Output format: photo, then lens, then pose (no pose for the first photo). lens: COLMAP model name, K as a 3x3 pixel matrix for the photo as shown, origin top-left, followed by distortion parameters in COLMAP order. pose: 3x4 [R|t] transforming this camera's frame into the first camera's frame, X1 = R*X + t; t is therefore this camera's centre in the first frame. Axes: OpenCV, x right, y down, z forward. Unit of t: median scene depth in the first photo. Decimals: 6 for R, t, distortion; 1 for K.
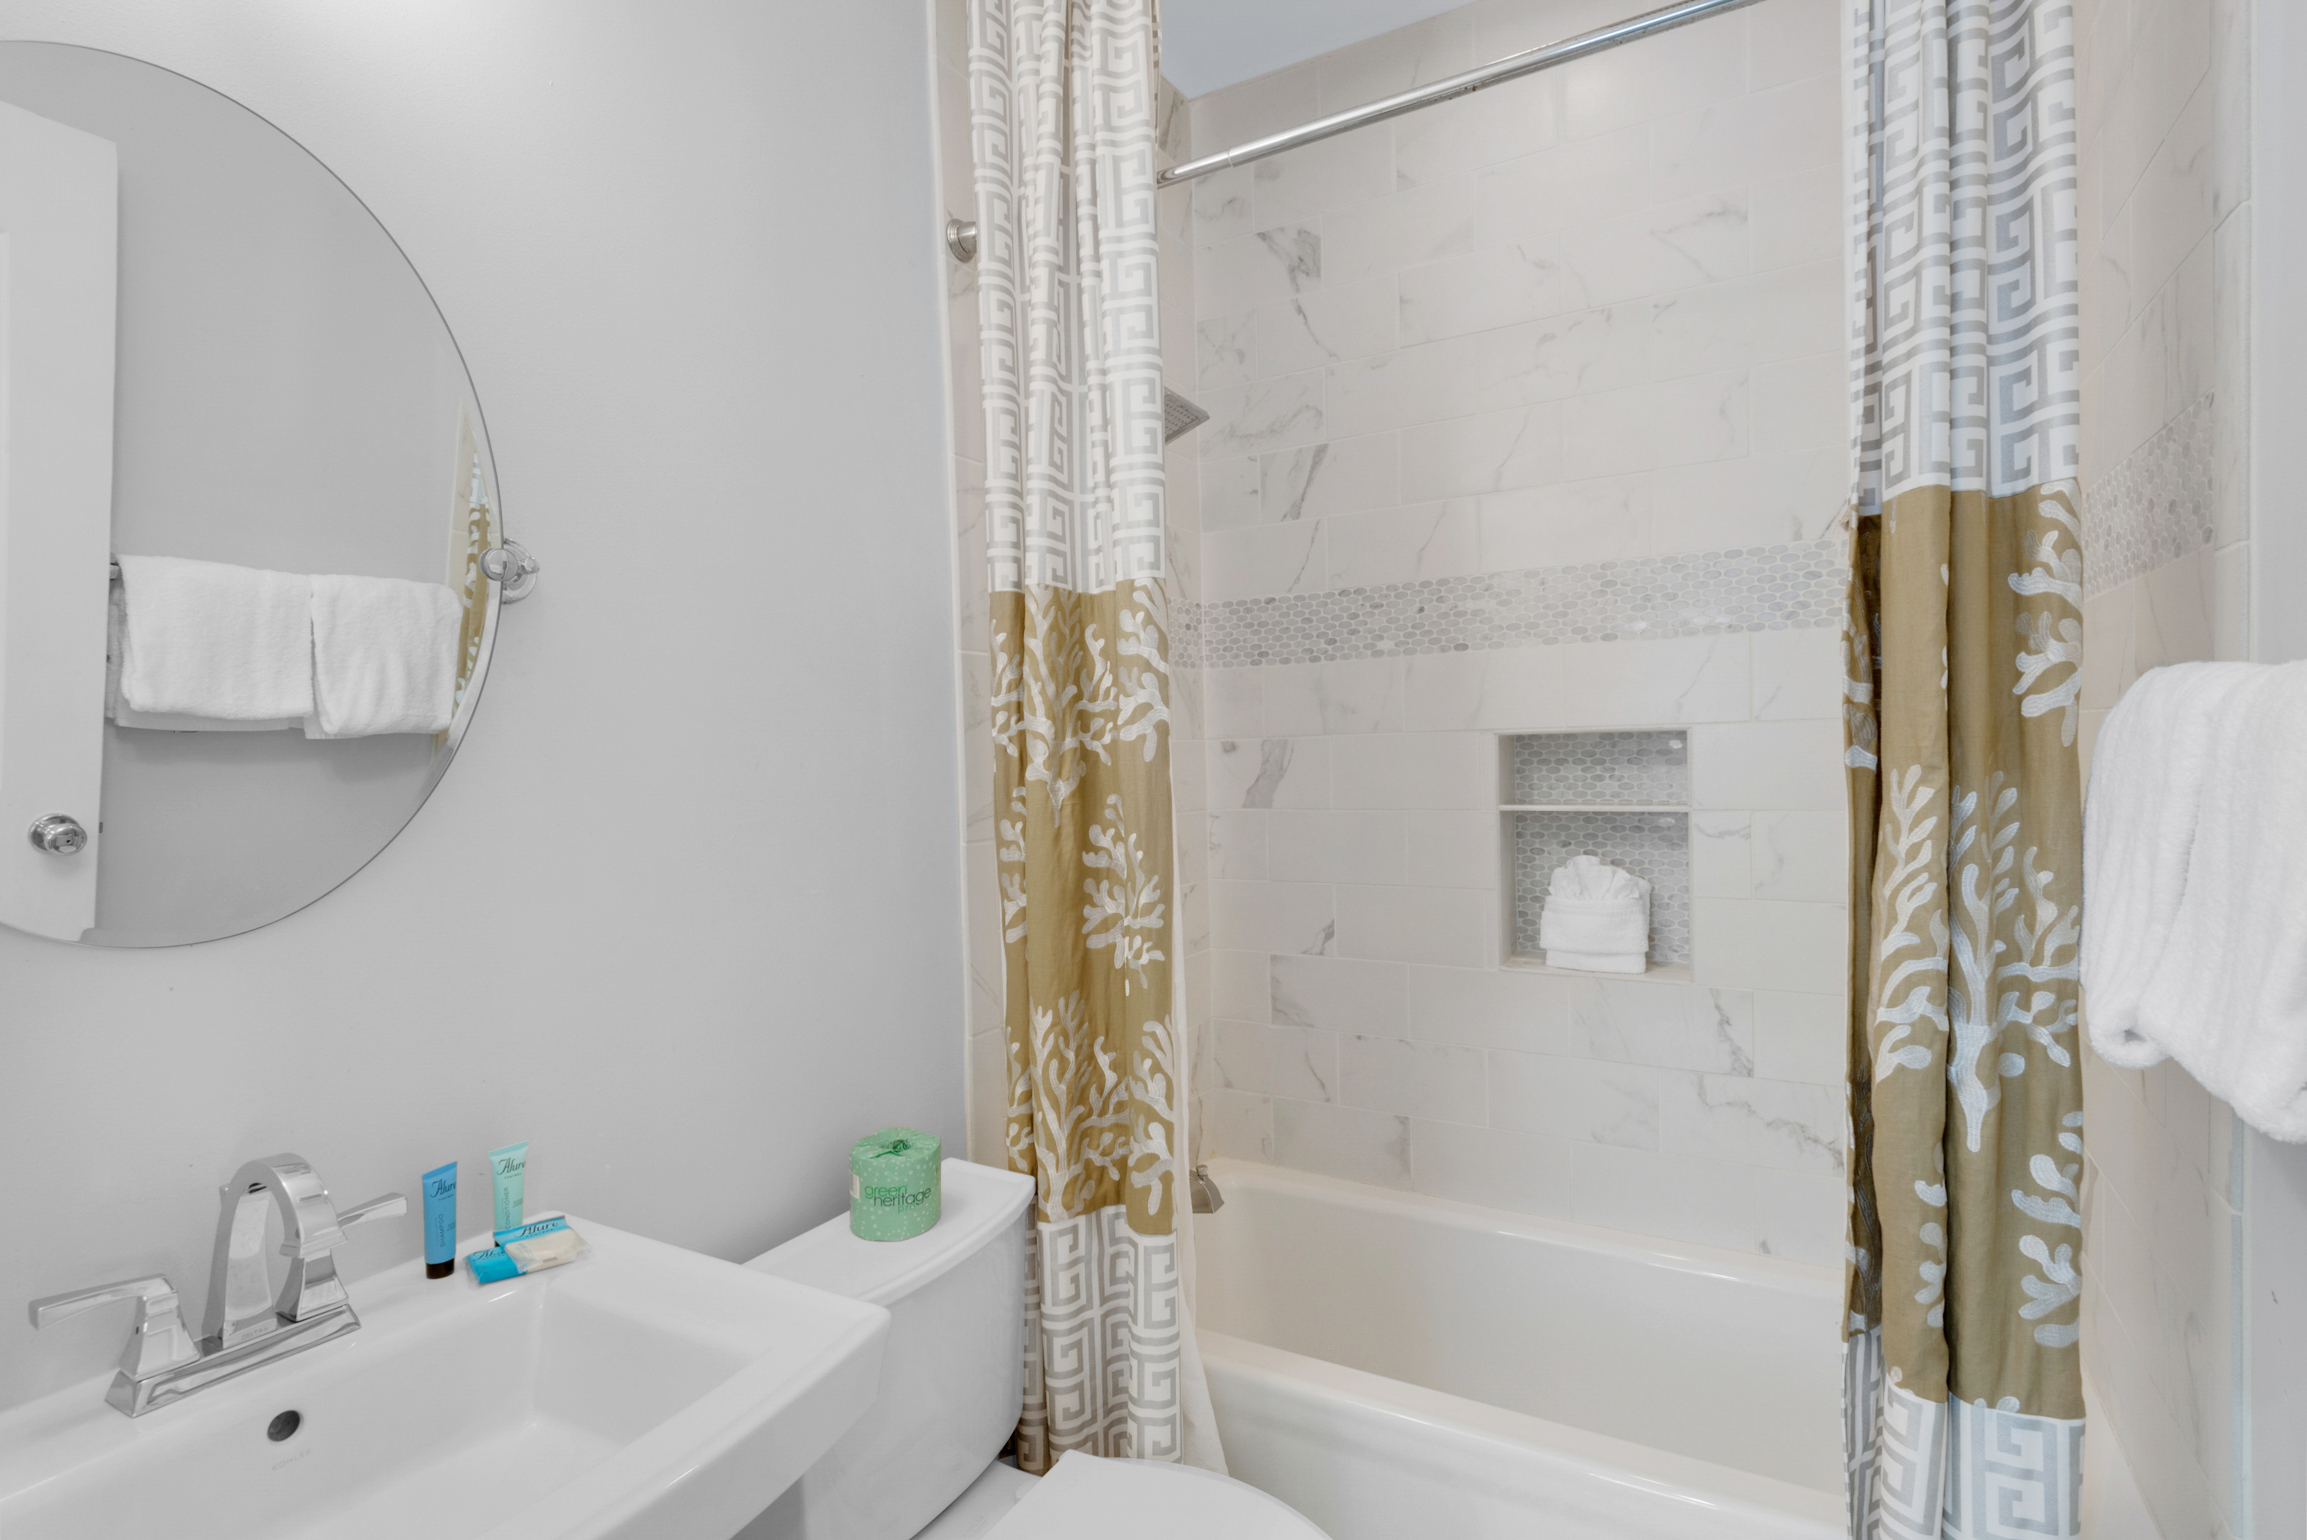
lens RADIAL K [[1125.6, 0, 1148.6], [0, 1125.6, 721.3], [0, 0, 1]] dist [0.049920, -0.030188]
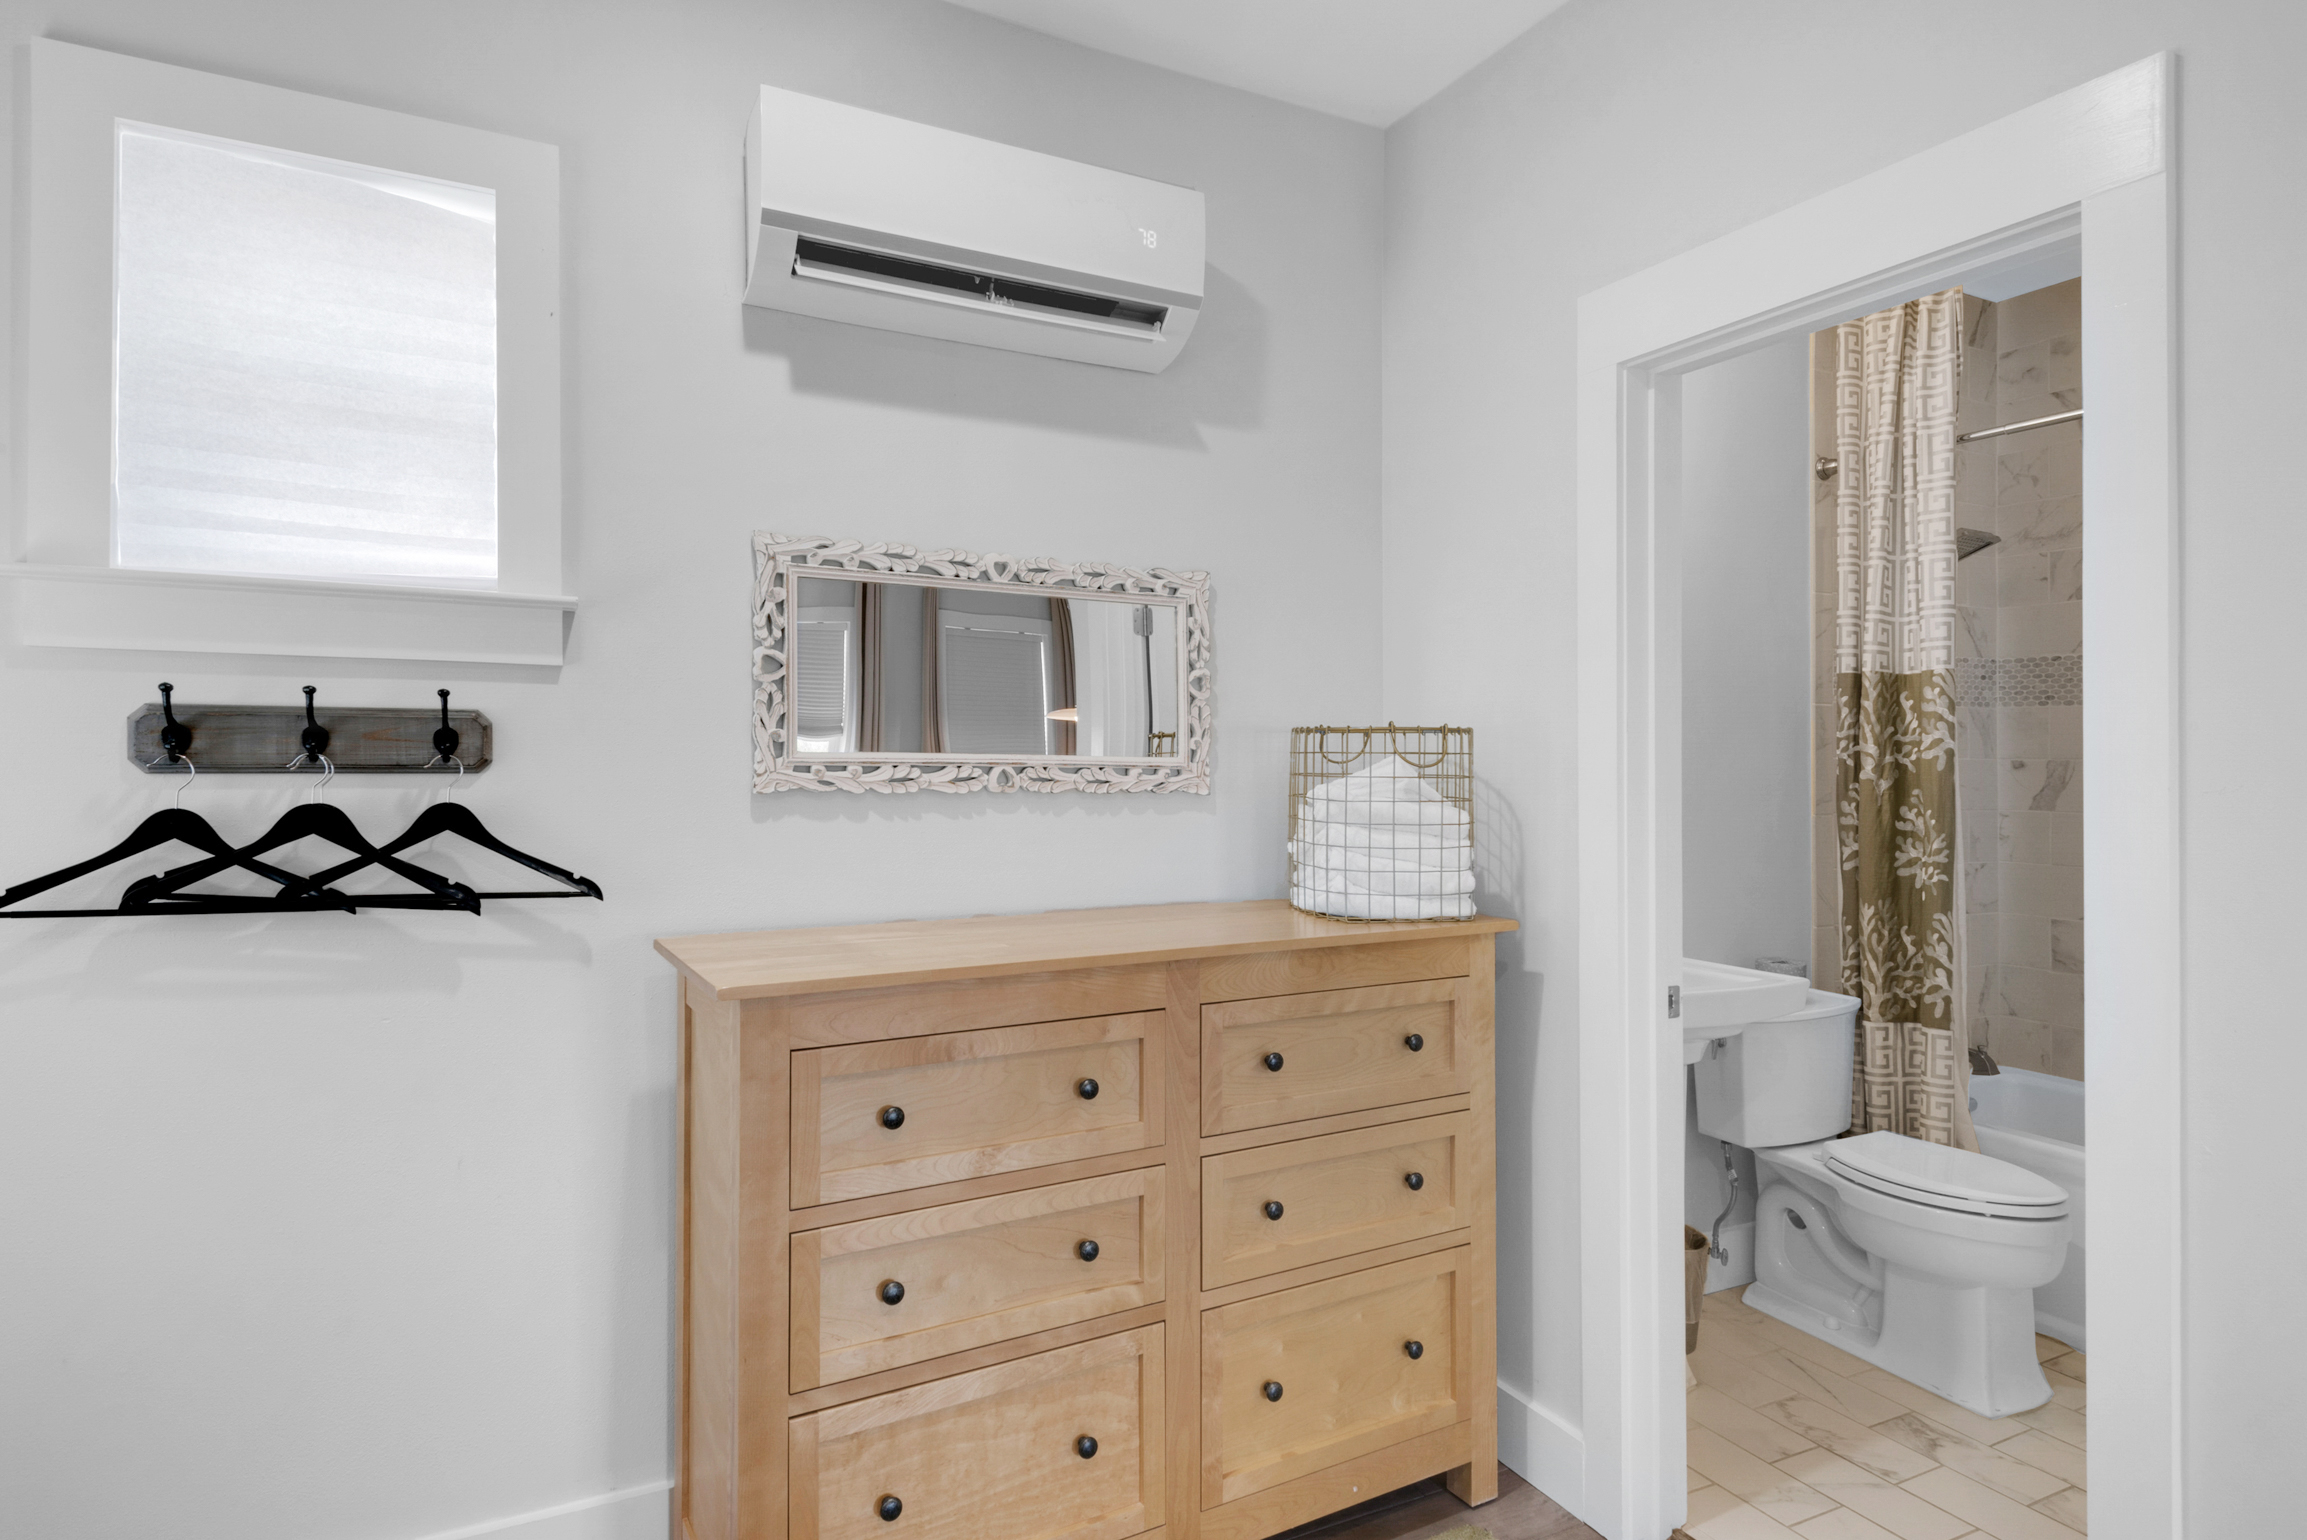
lens RADIAL K [[1267.9, 0, 1186.3], [0, 1267.9, 750.7], [0, 0, 1]] dist [0.043940, -0.000685]
pose [[0.853348, 0.023226, -0.520824, 0.040056], [-0.012144, 0.999622, 0.024681, -0.030520], [0.521200, -0.014737, 0.853307, -1.314502]]
